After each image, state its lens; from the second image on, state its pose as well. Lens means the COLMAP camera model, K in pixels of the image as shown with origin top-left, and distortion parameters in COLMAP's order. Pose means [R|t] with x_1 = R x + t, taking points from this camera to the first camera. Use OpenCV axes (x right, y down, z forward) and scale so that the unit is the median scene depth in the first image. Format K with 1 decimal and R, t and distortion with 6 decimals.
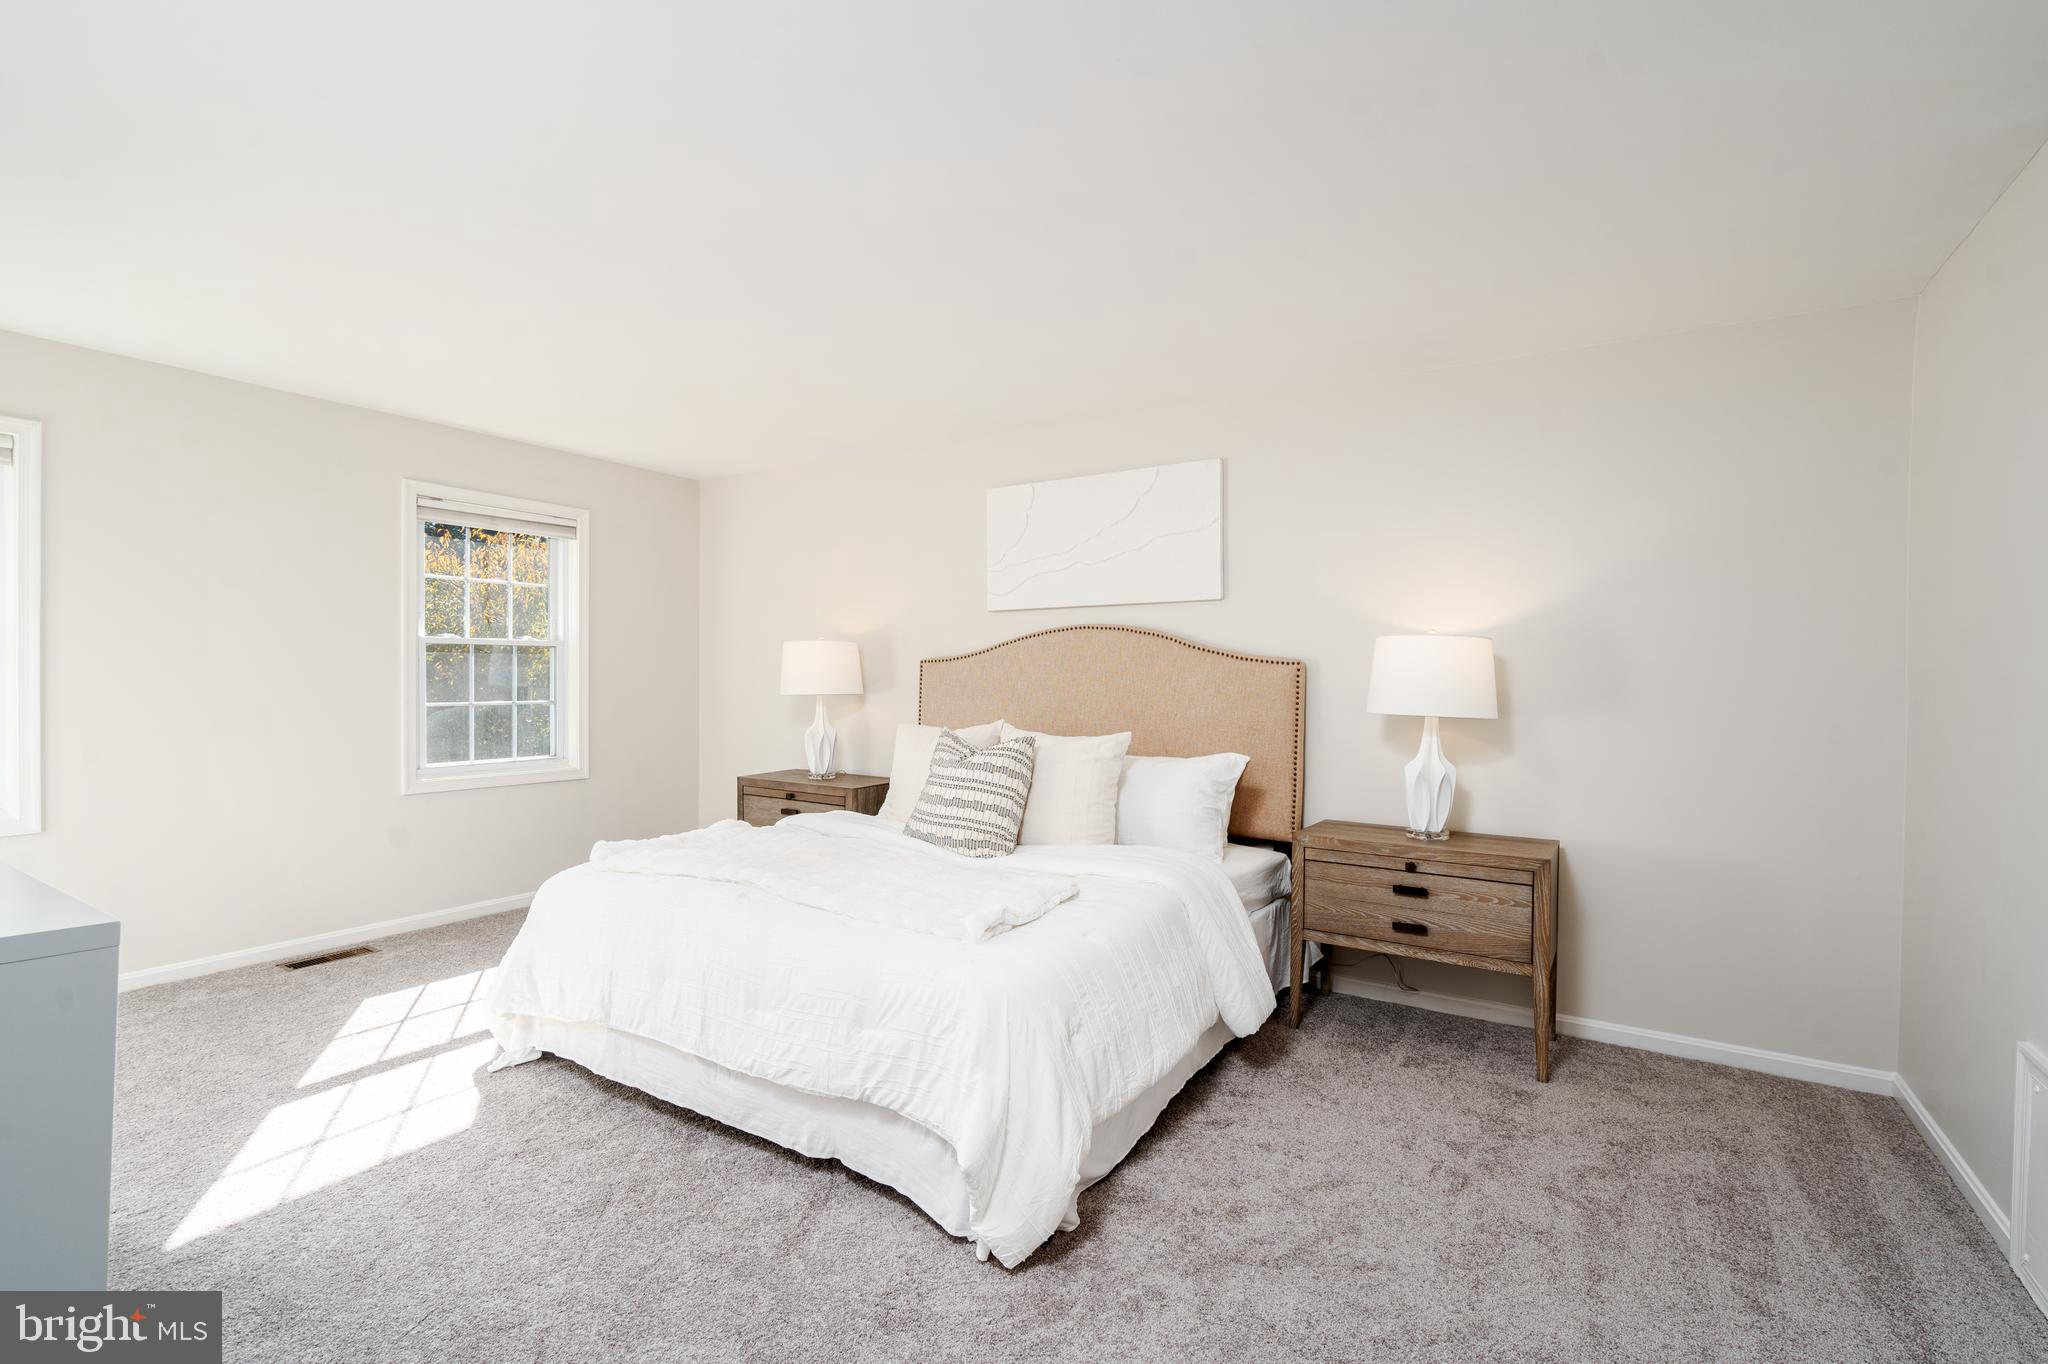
lens RADIAL K [[935.6, 0, 1028.8], [0, 935.6, 692.9], [0, 0, 1]] dist [-0.003507, 0.000104]
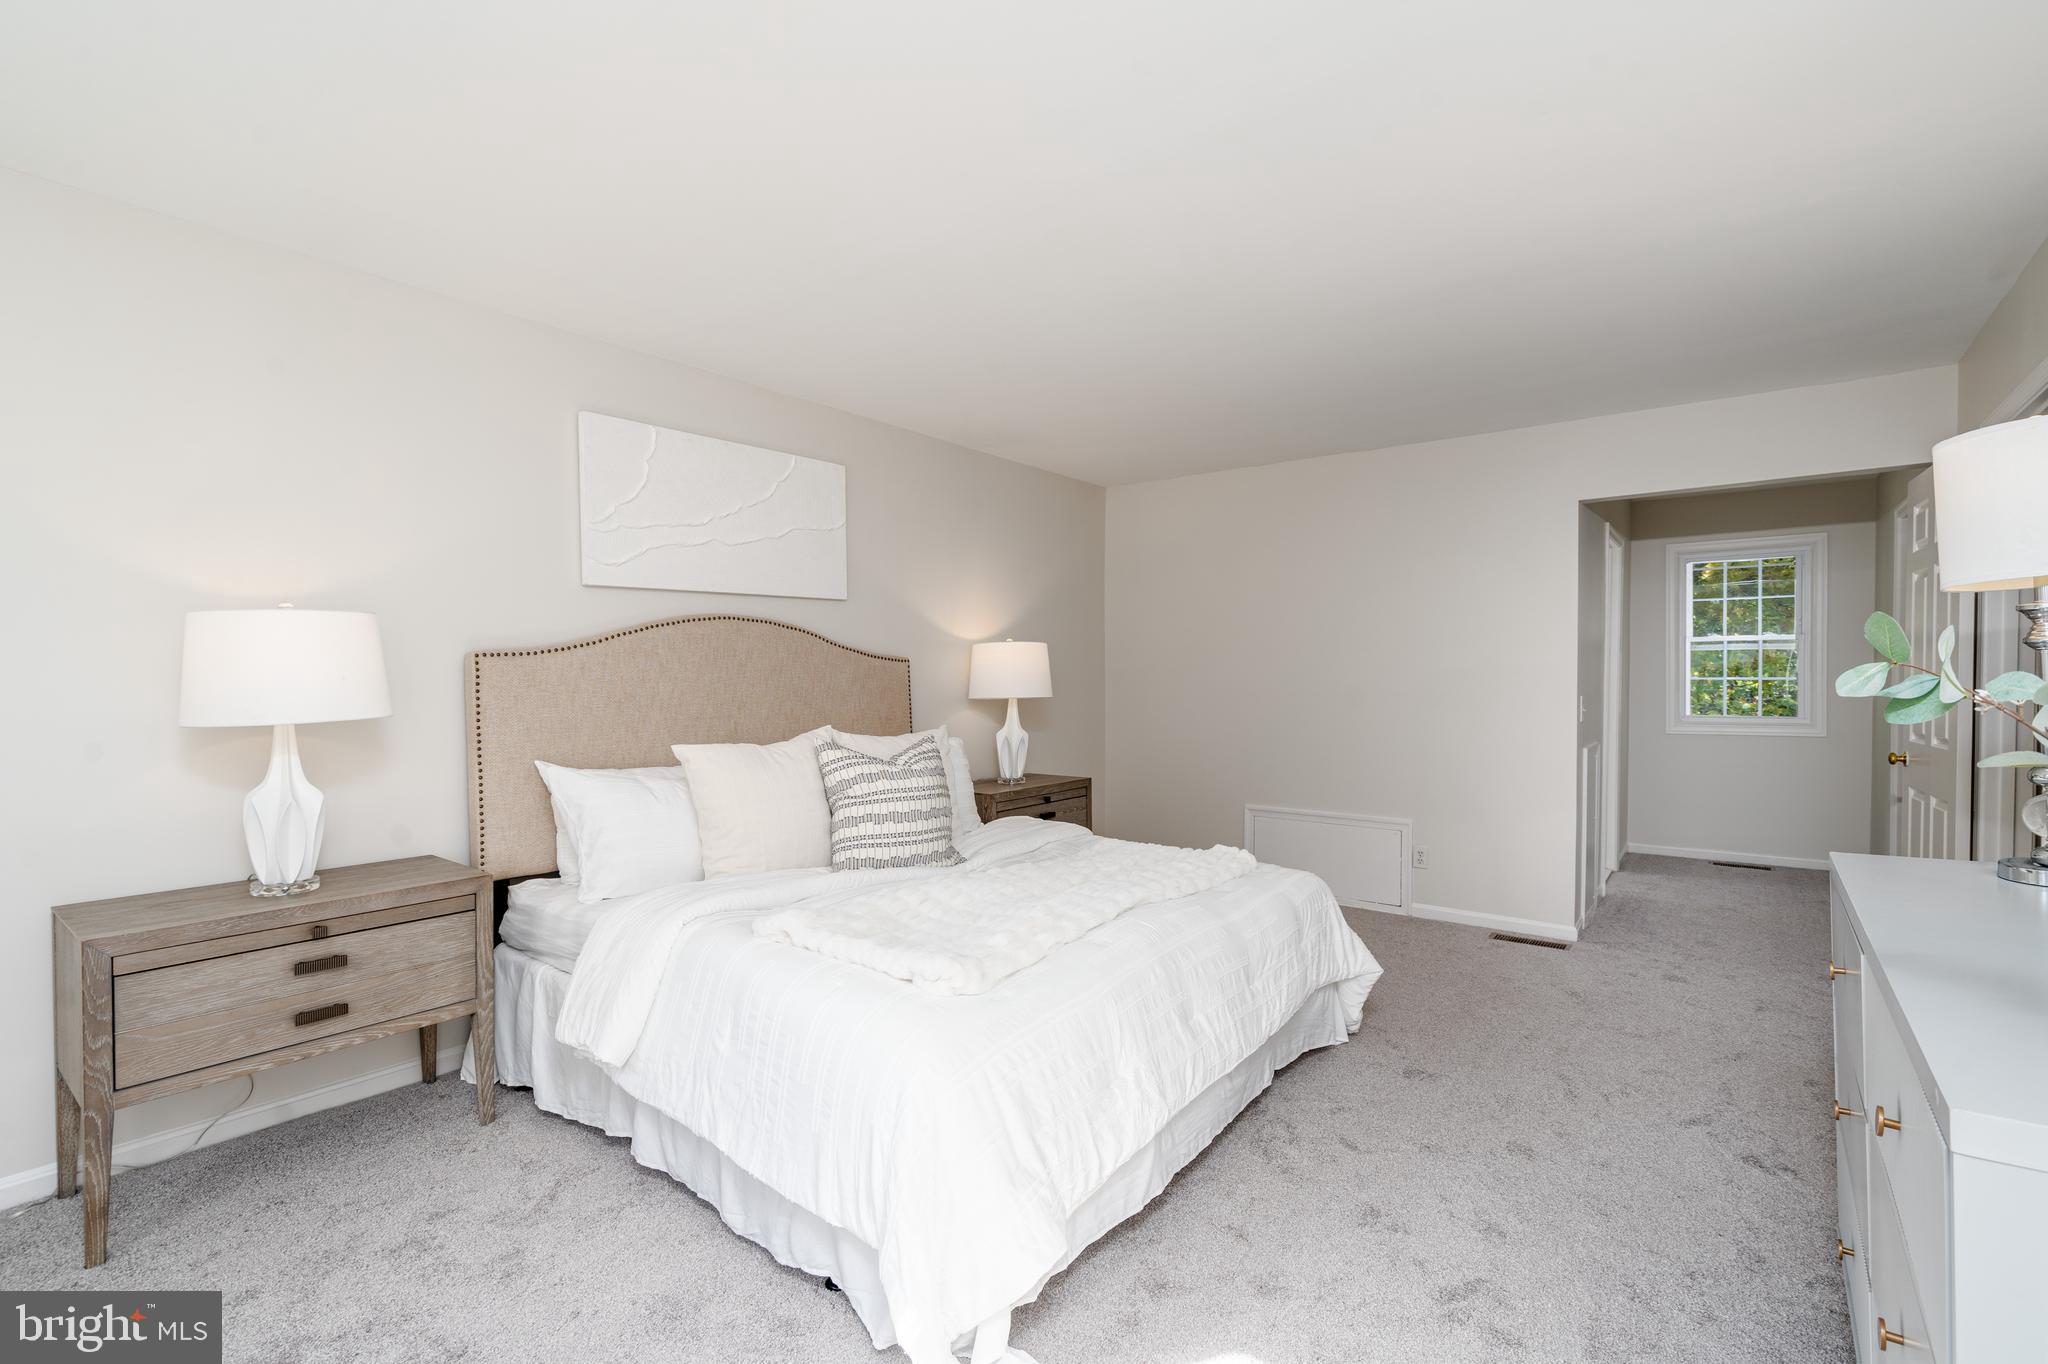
lens RADIAL K [[935.6, 0, 1028.8], [0, 935.6, 692.9], [0, 0, 1]] dist [-0.003507, 0.000104]
pose [[0.061065, -0.024354, 0.997837, -0.856429], [0.026755, 0.999383, 0.022754, -0.014708], [-0.997775, 0.025308, 0.061679, 0.737668]]
